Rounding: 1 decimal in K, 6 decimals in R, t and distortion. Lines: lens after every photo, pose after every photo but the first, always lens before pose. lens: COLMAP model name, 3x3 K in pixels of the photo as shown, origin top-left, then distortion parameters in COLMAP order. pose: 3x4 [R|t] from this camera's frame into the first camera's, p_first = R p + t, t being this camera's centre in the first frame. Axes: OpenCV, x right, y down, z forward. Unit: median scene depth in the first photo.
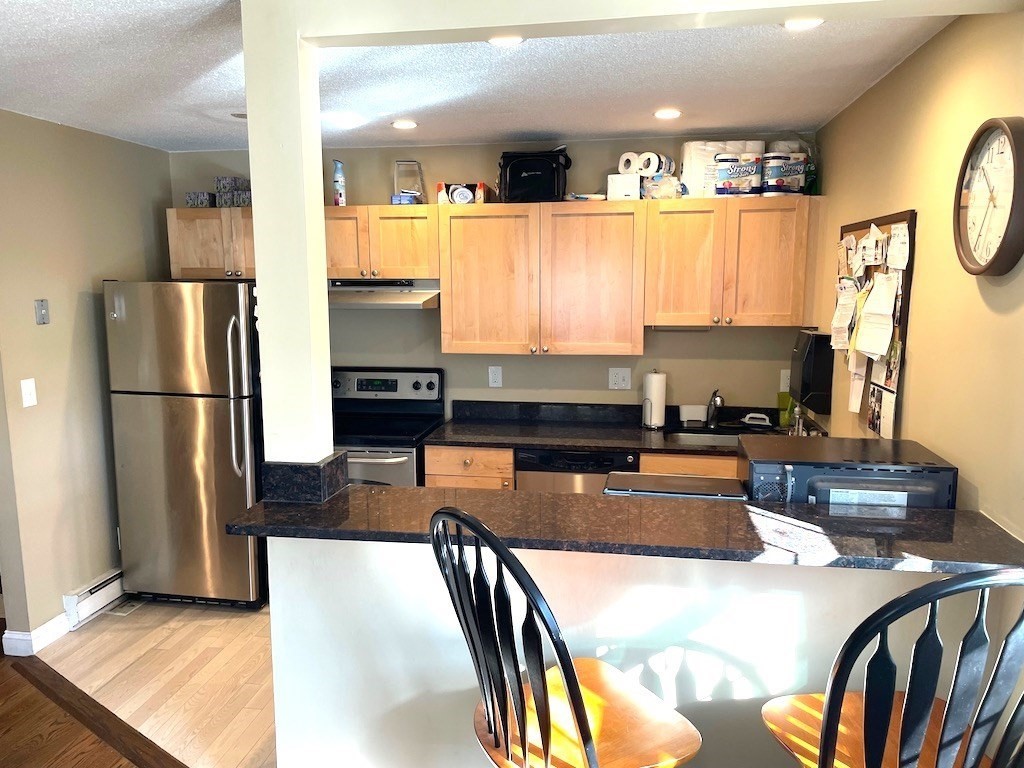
lens RADIAL K [[770.2, 0, 513.5], [0, 770.2, 390.5], [0, 0, 1]] dist [0.083761, -0.101763]
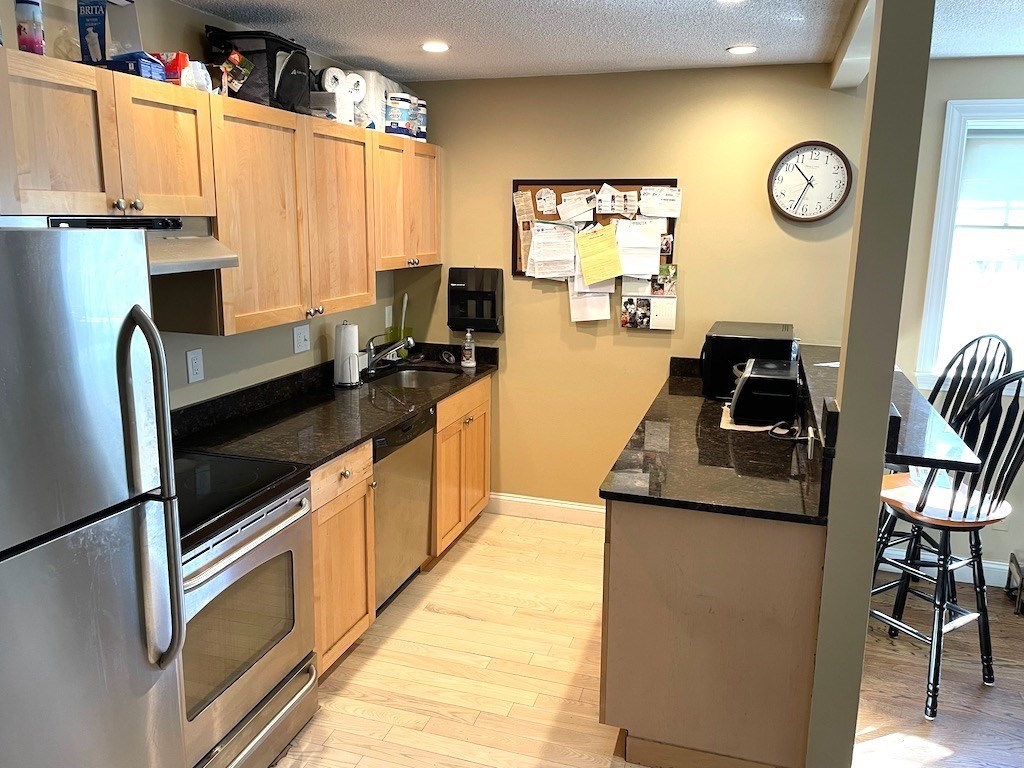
lens RADIAL K [[770.2, 0, 514.9], [0, 770.2, 377.1], [0, 0, 1]] dist [0.083761, -0.101763]
pose [[0.144149, -0.194165, 0.970320, -0.719473], [0.130430, 0.975734, 0.175872, -0.102570], [-0.980923, 0.101208, 0.165976, 0.706563]]
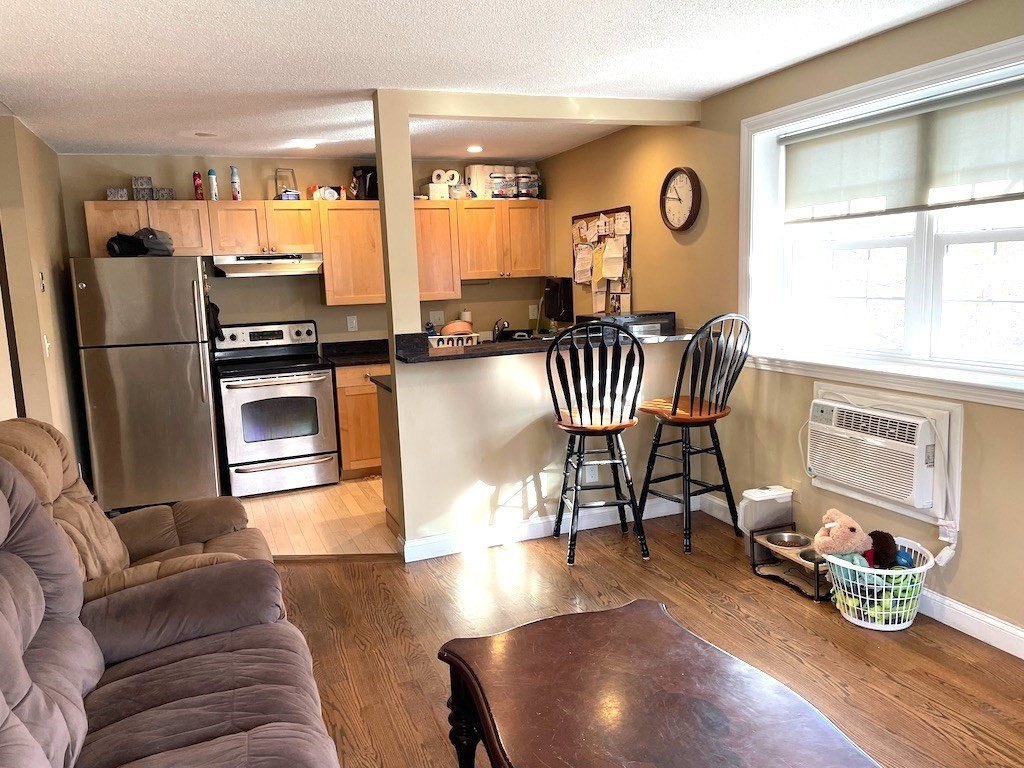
lens RADIAL K [[770.2, 0, 508.2], [0, 770.2, 387.3], [0, 0, 1]] dist [0.083761, -0.101763]
pose [[0.860138, -0.106383, 0.498843, -0.563427], [0.112178, 0.993517, 0.018452, 0.118017], [-0.497572, 0.040088, 0.866496, -0.413474]]
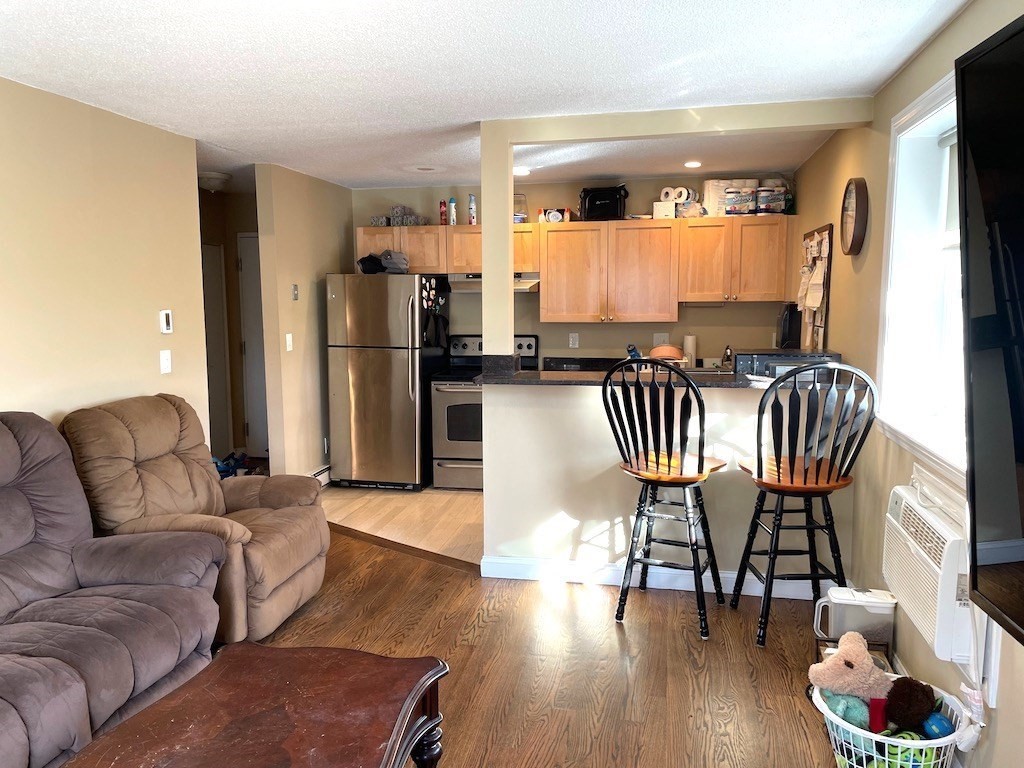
lens RADIAL K [[770.2, 0, 509.8], [0, 770.2, 381.2], [0, 0, 1]] dist [0.083761, -0.101763]
pose [[0.999052, 0.002034, -0.043477, -0.091969], [-0.003500, 0.999427, -0.033676, 0.122300], [0.043383, 0.033797, 0.998487, -0.509828]]
